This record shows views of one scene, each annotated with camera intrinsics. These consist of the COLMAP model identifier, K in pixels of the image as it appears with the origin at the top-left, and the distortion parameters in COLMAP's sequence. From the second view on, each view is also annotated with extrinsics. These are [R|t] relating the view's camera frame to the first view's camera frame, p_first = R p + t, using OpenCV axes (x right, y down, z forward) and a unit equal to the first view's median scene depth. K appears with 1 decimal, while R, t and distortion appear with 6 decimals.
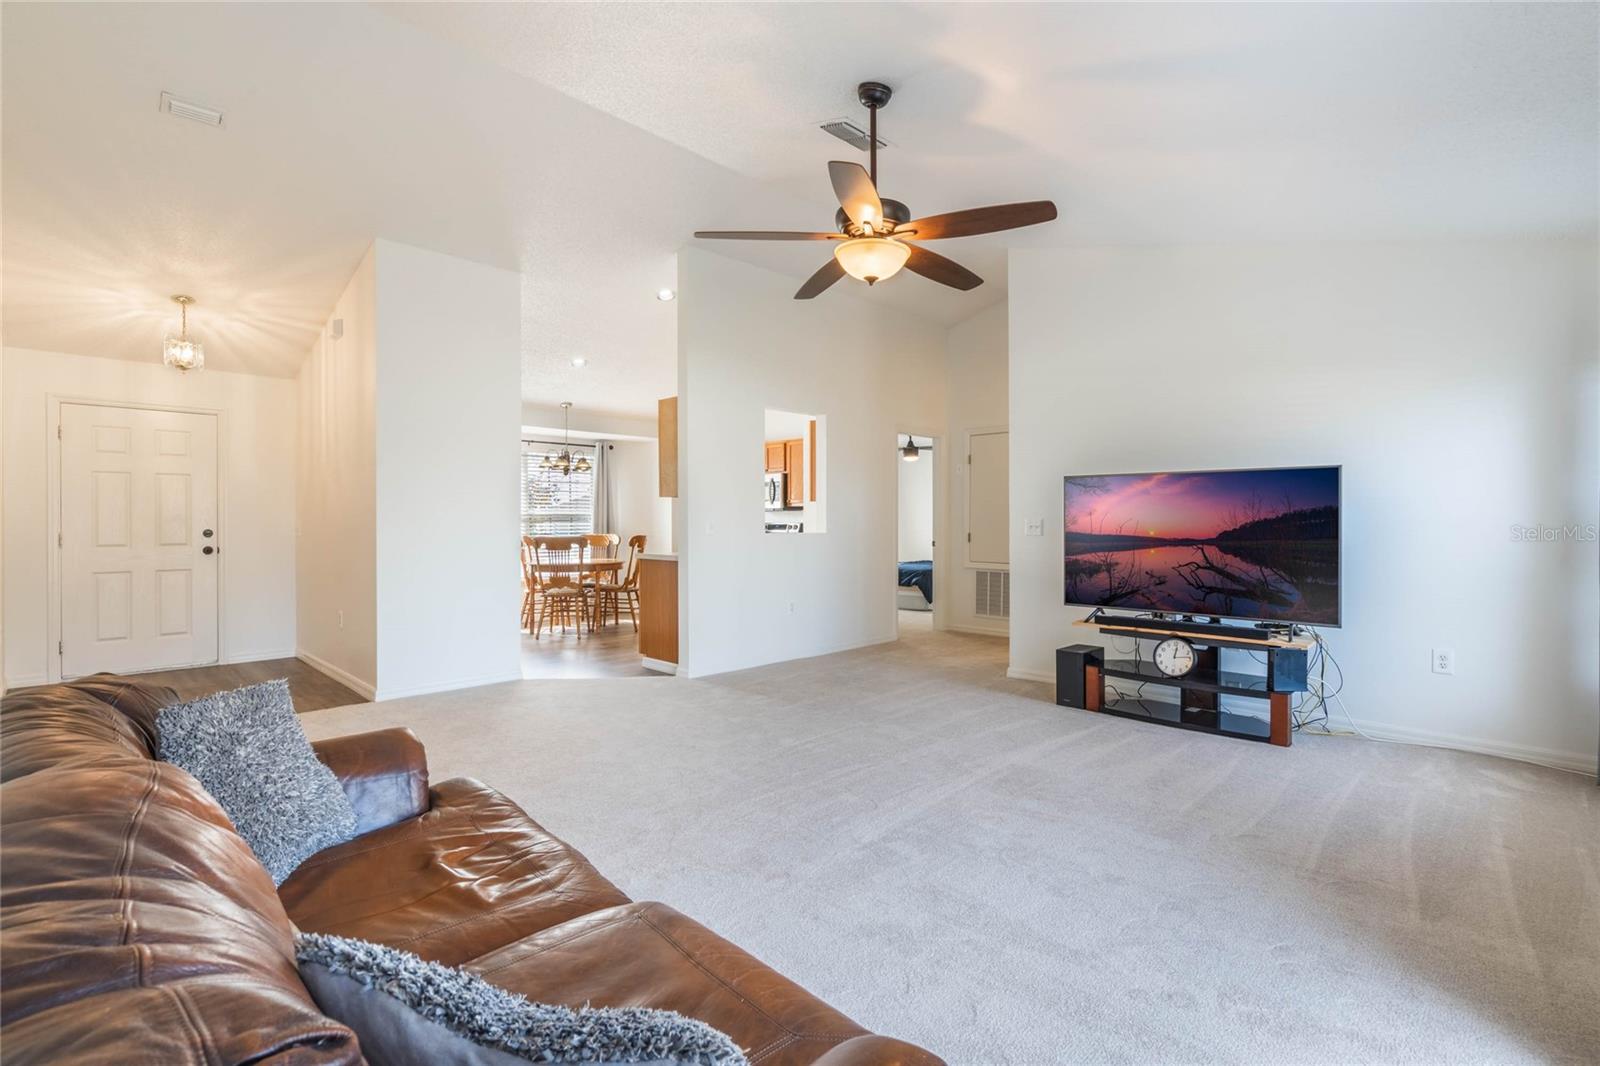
lens RADIAL K [[733.0, 0, 797.8], [0, 733.0, 539.2], [0, 0, 1]] dist [-0.001342, 0.000924]
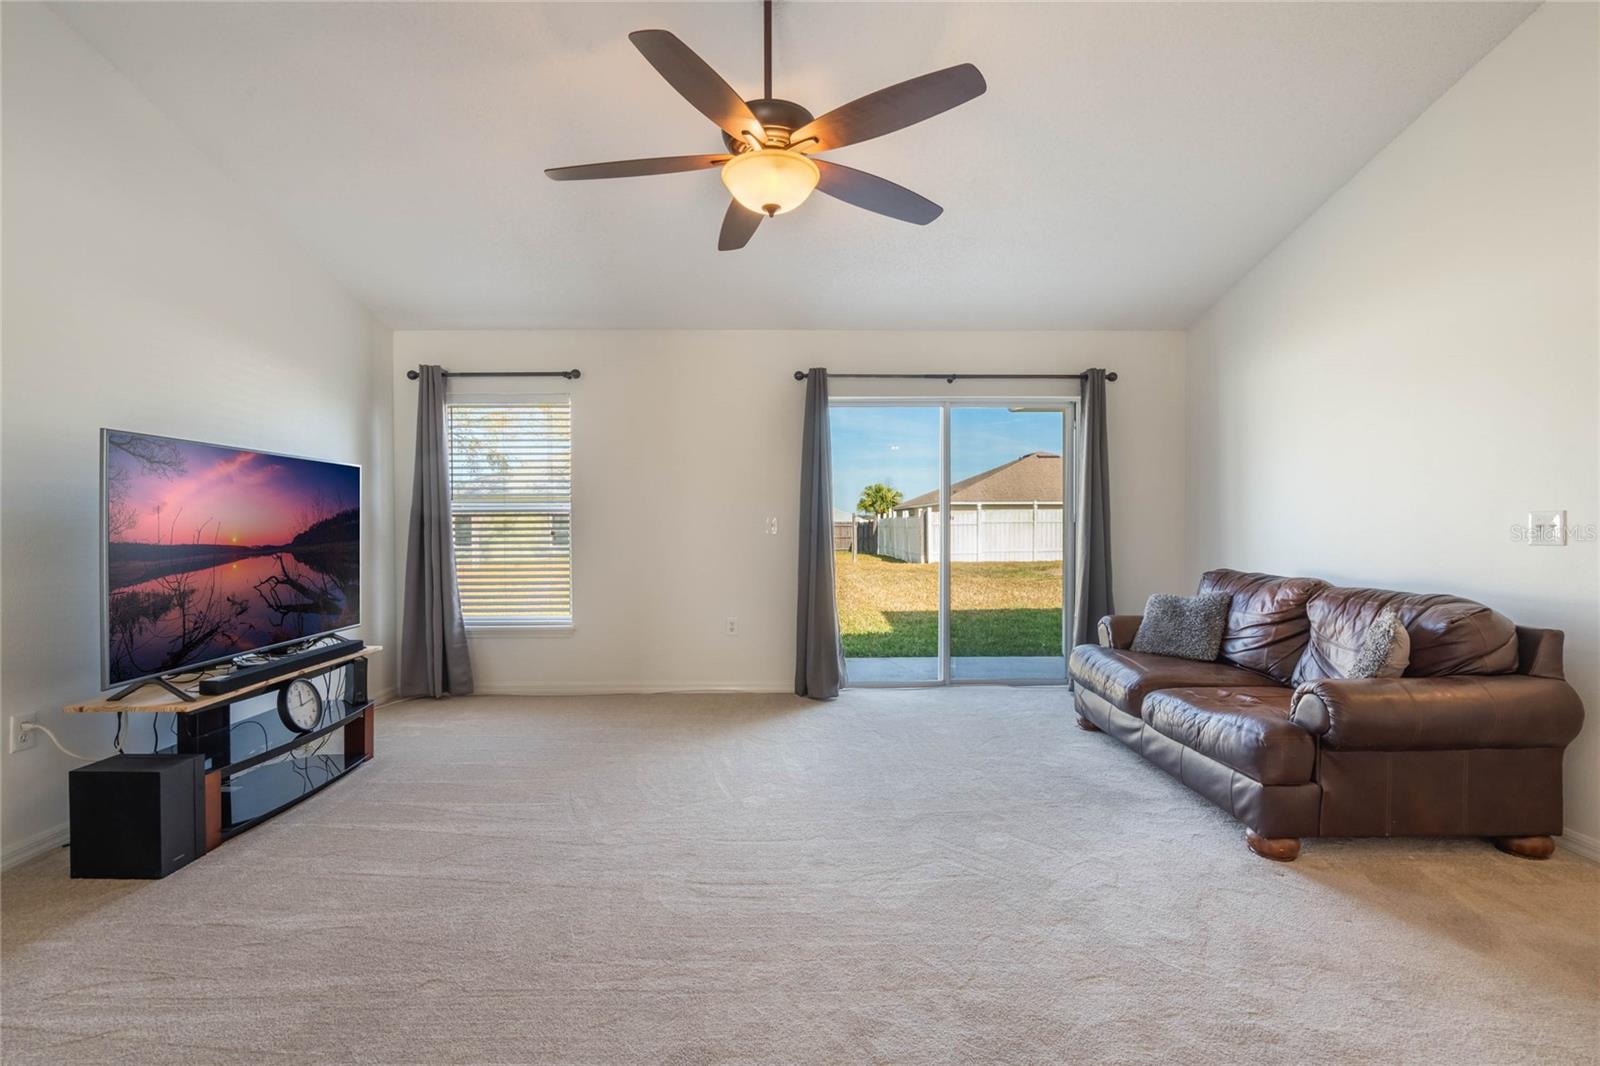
lens RADIAL K [[733.0, 0, 812.5], [0, 733.0, 519.3], [0, 0, 1]] dist [-0.001342, 0.000924]
pose [[-0.714867, 0.009771, 0.699192, -0.375863], [0.023064, 0.999688, 0.009611, -0.021227], [-0.698880, 0.022997, -0.714870, 1.145247]]
